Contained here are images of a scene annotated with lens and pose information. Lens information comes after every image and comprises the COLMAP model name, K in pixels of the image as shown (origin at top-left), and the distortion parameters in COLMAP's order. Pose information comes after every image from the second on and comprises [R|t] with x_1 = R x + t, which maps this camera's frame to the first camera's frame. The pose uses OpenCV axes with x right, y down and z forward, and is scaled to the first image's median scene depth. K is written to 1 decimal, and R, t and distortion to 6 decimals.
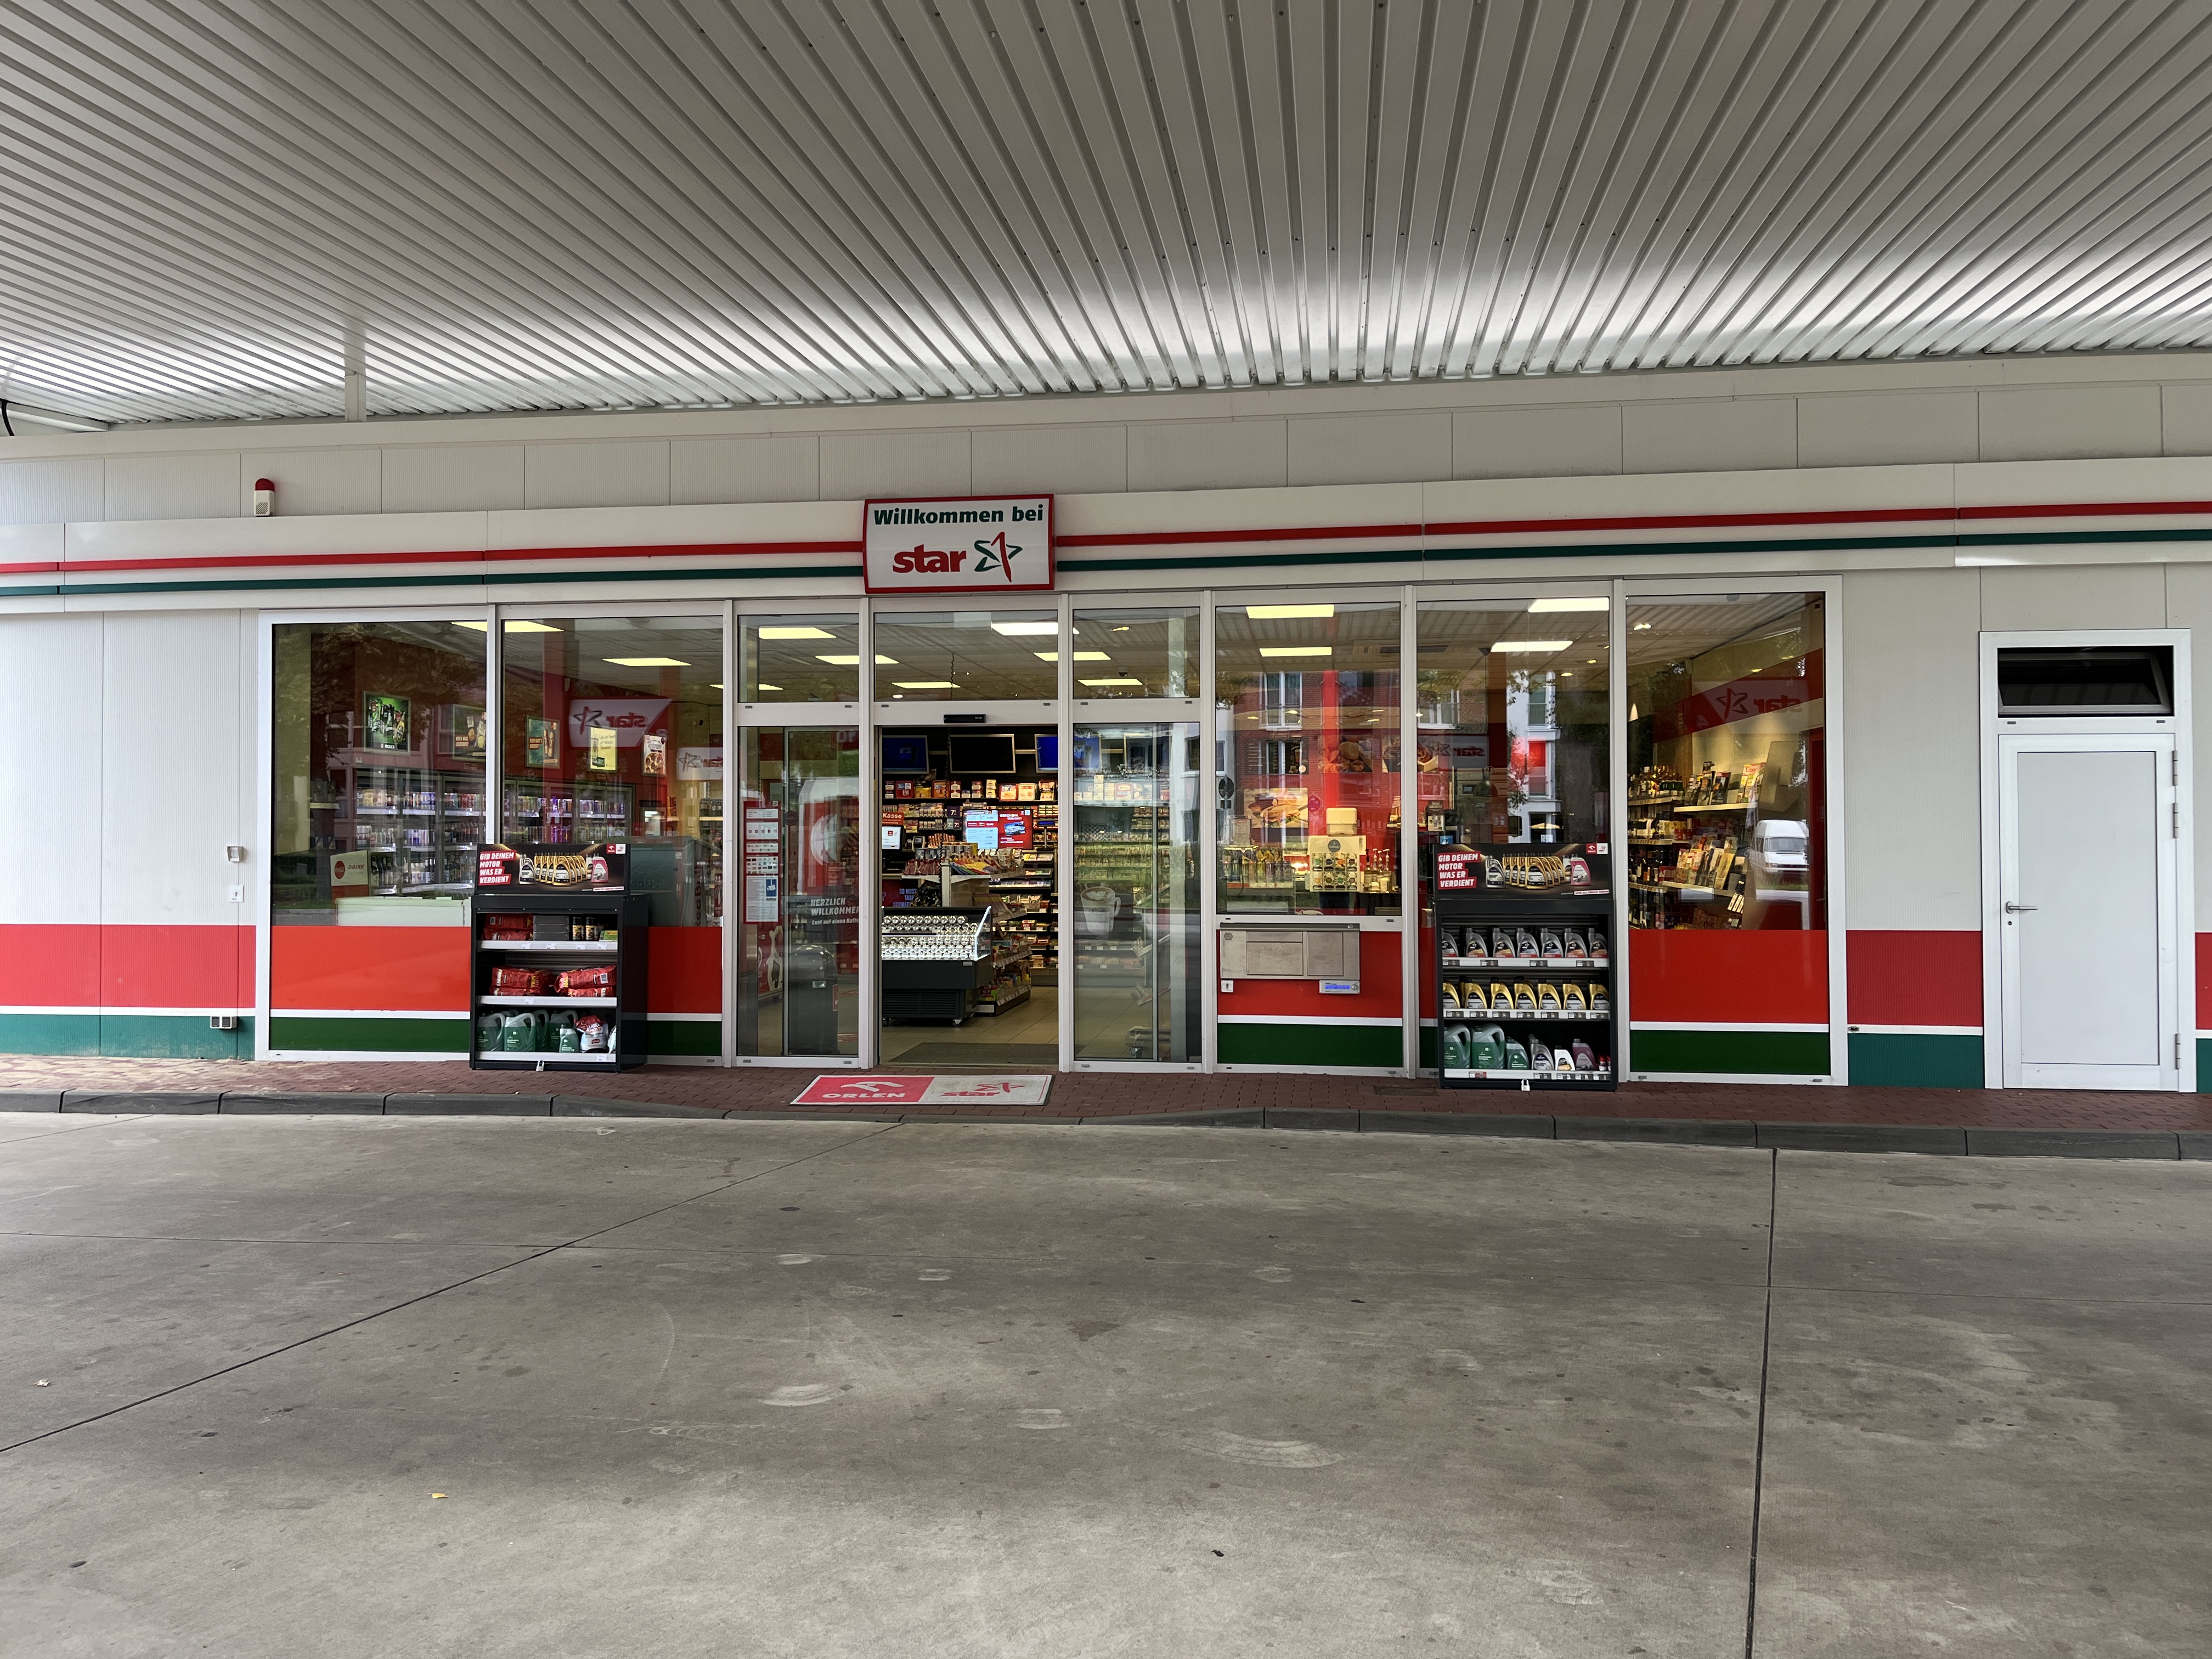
lens RADIAL K [[1680.6, 0, 1106.8], [0, 1680.6, 804.7], [0, 0, 1]] dist [0.081668, -0.118764]
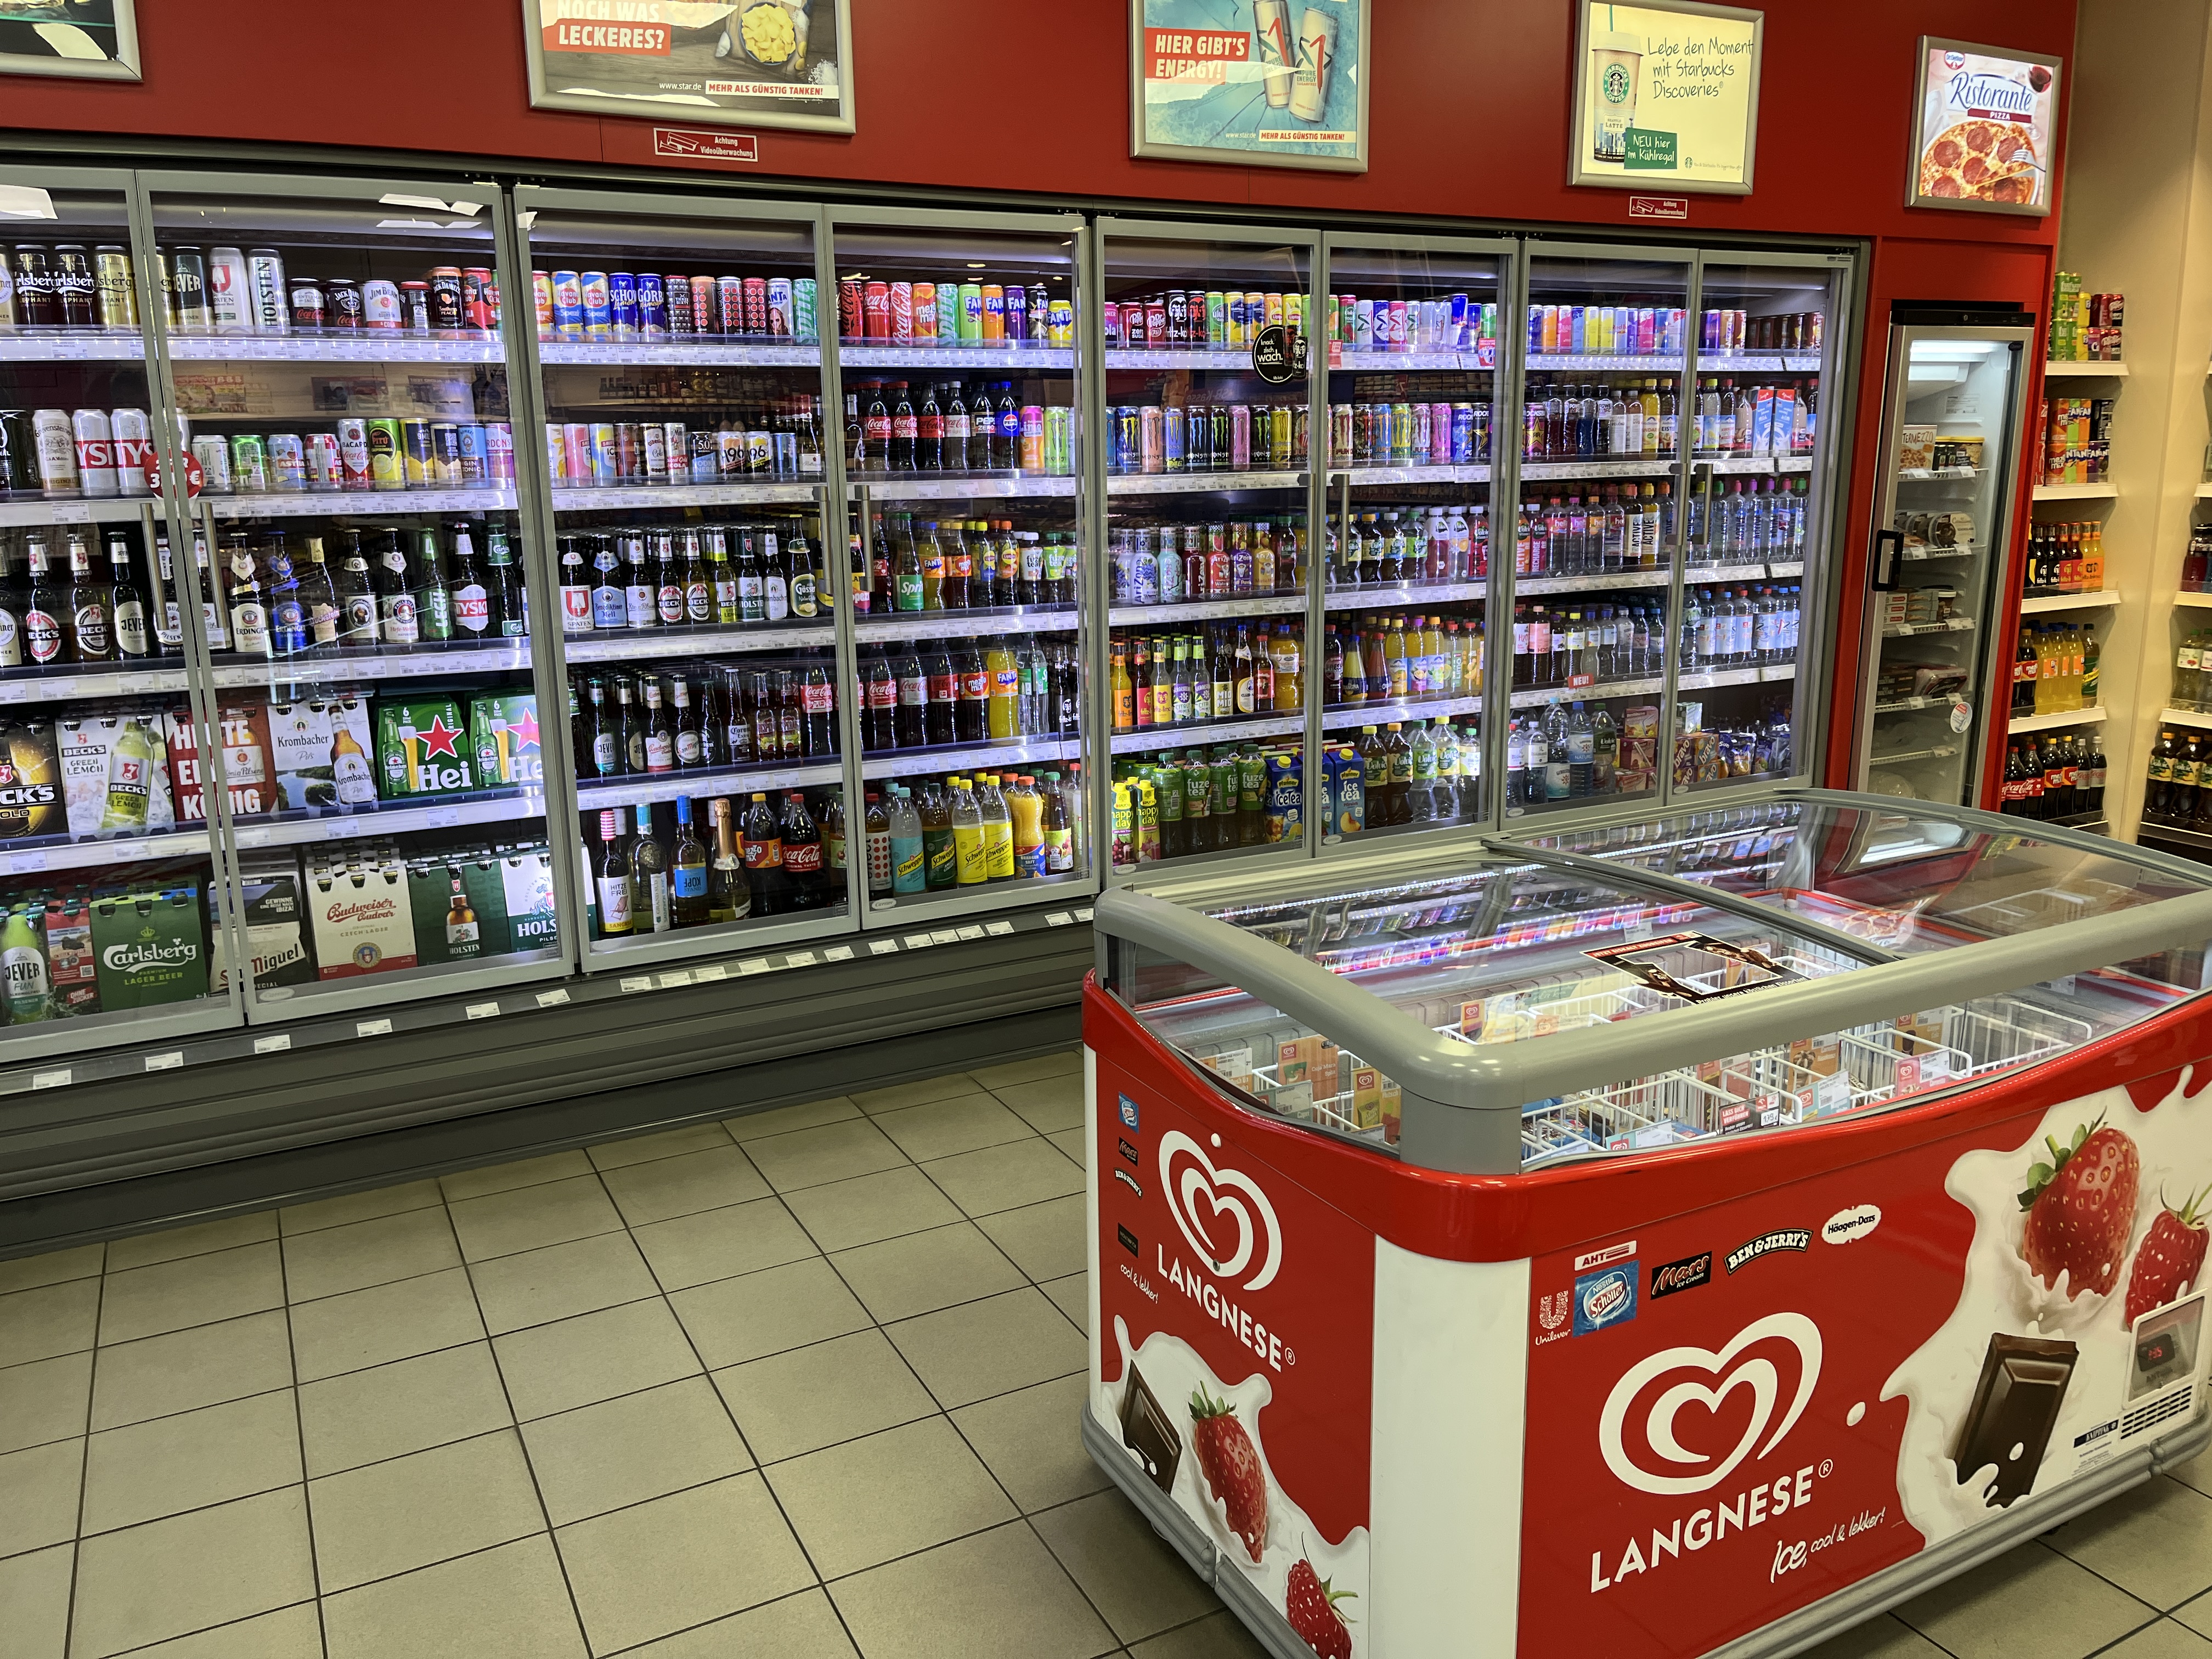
lens RADIAL K [[1680.6, 0, 1106.8], [0, 1680.6, 804.7], [0, 0, 1]] dist [0.081668, -0.118764]
pose [[0.579456, 0.168264, -0.797445, -0.107656], [0.024307, 0.974452, 0.223275, 0.012036], [0.814641, -0.148762, 0.560563, 0.691684]]
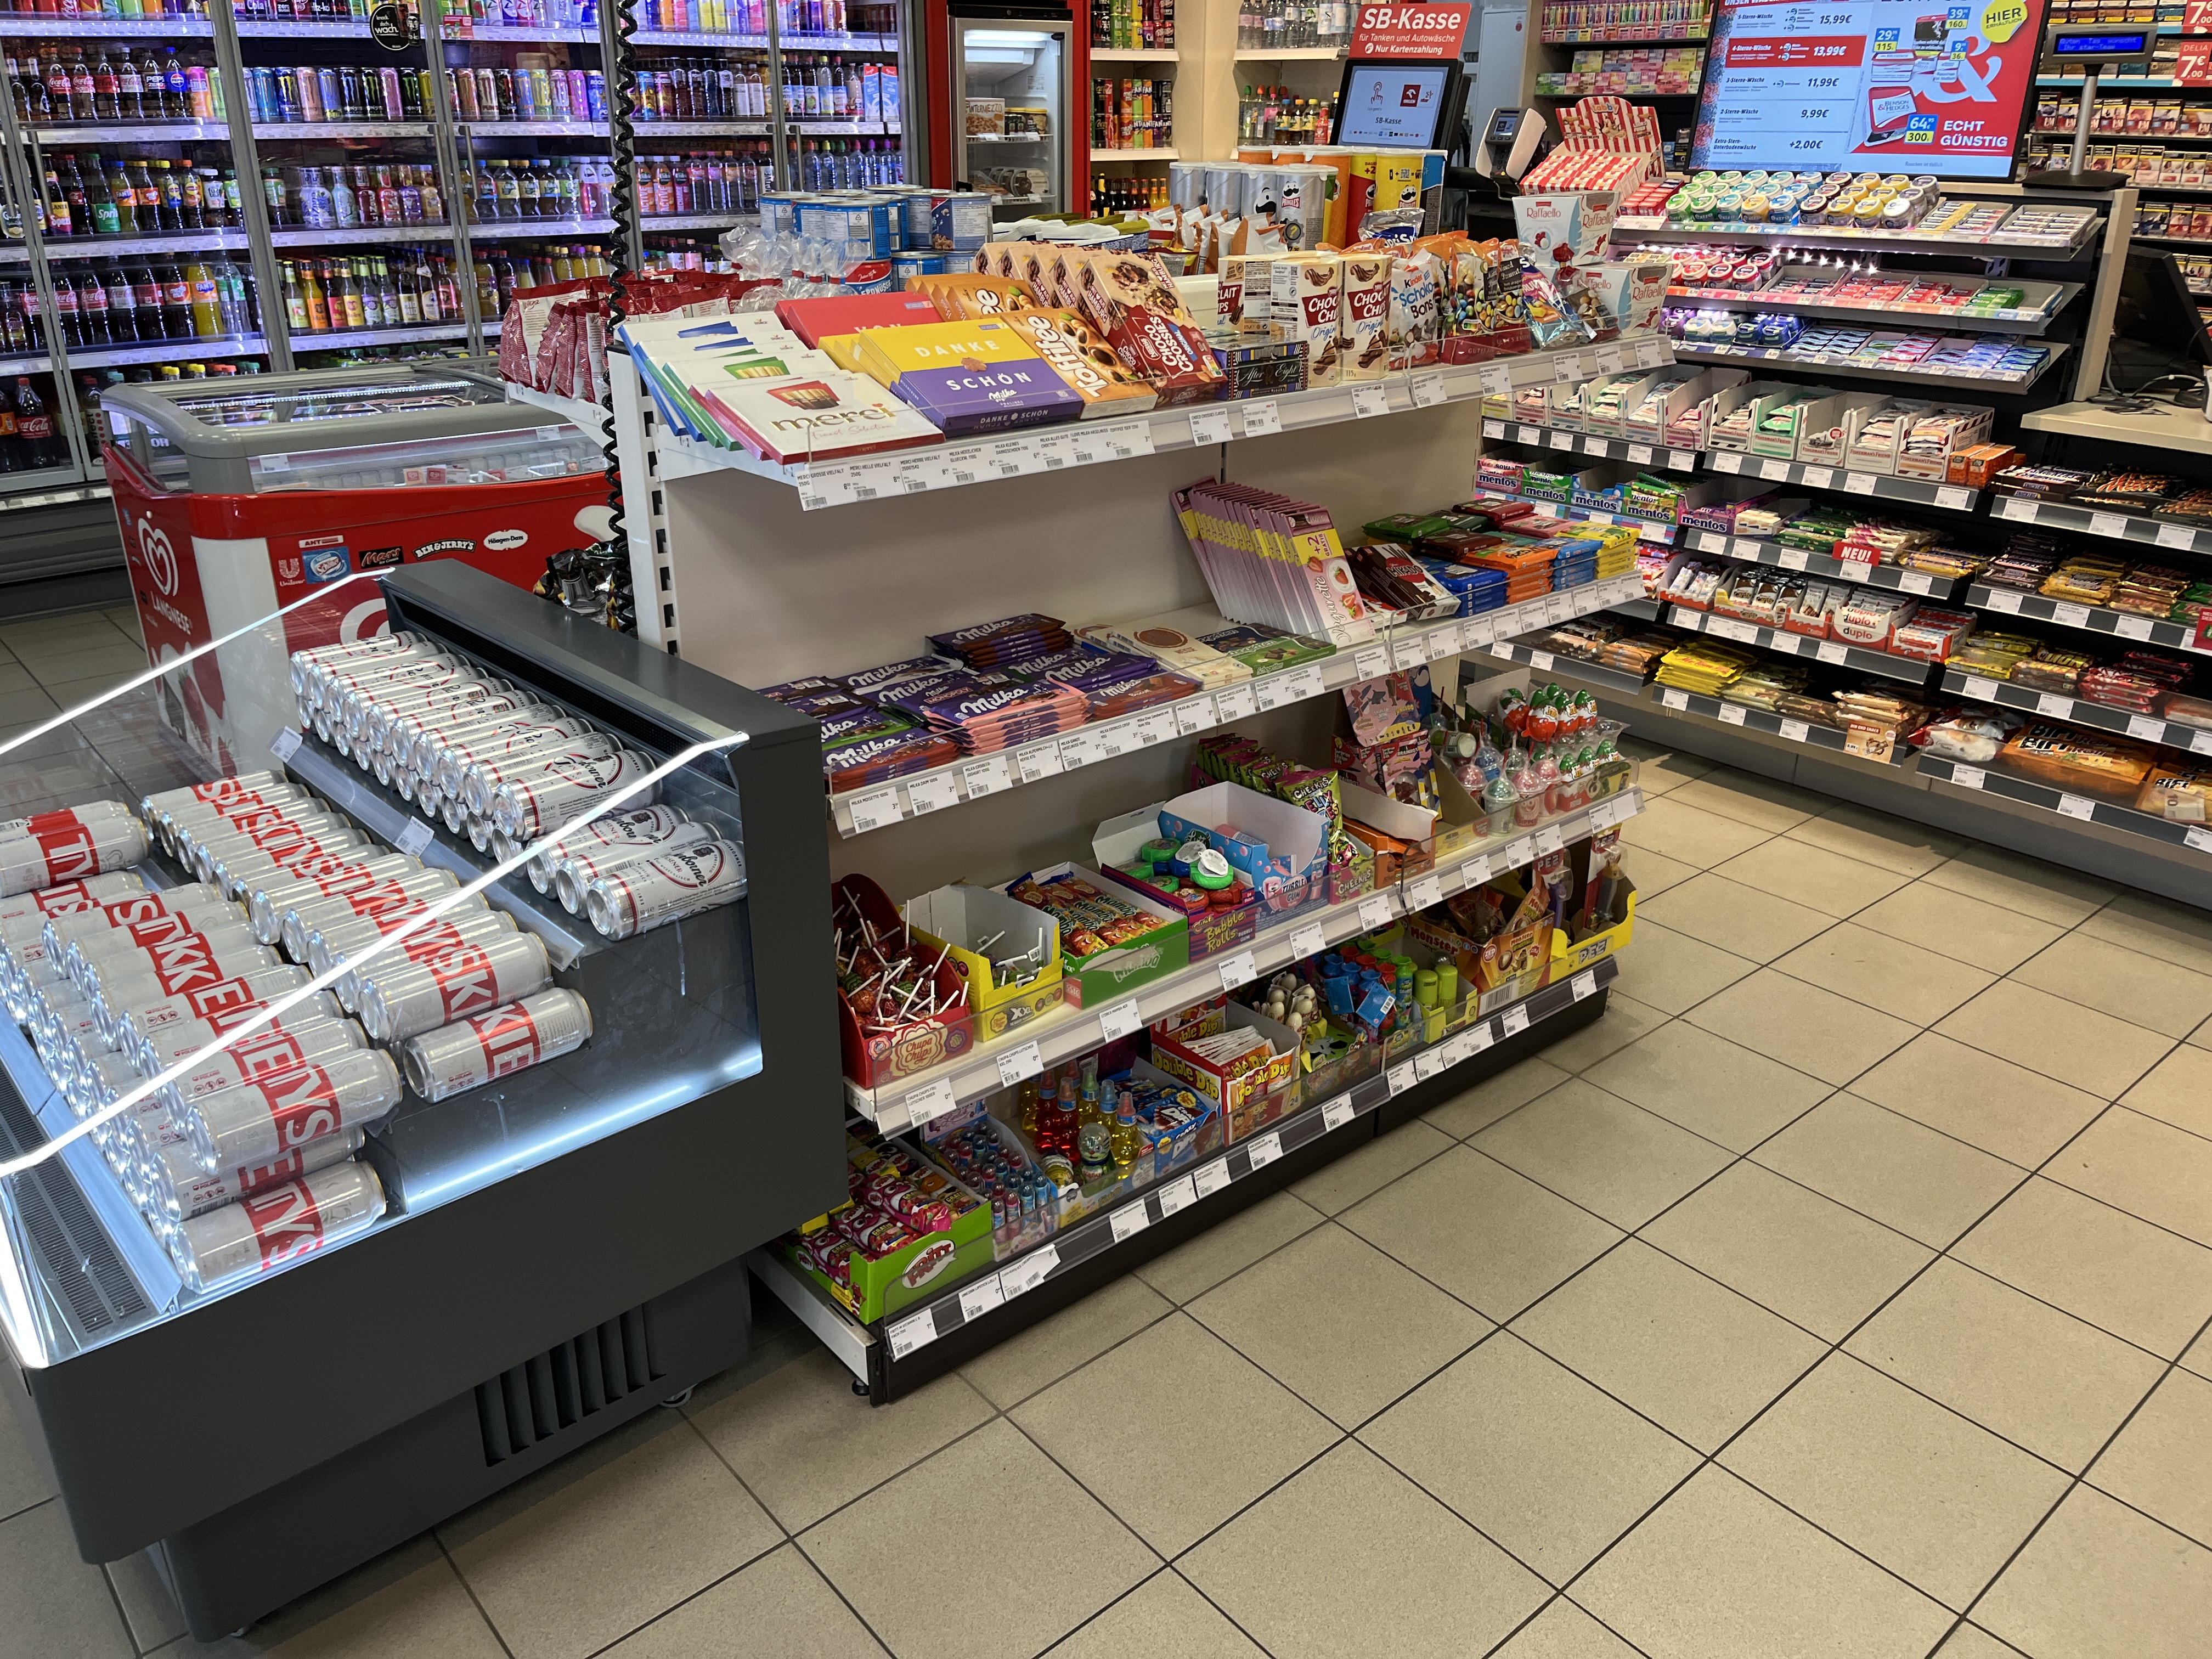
lens RADIAL K [[1682.6, 0, 1085.1], [0, 1682.6, 796.2], [0, 0, 1]] dist [0.080478, -0.112425]
pose [[0.740512, 0.258071, -0.620517, 0.020228], [0.007062, 0.920290, 0.391174, 0.012155], [0.672006, -0.294051, 0.679663, 0.685757]]
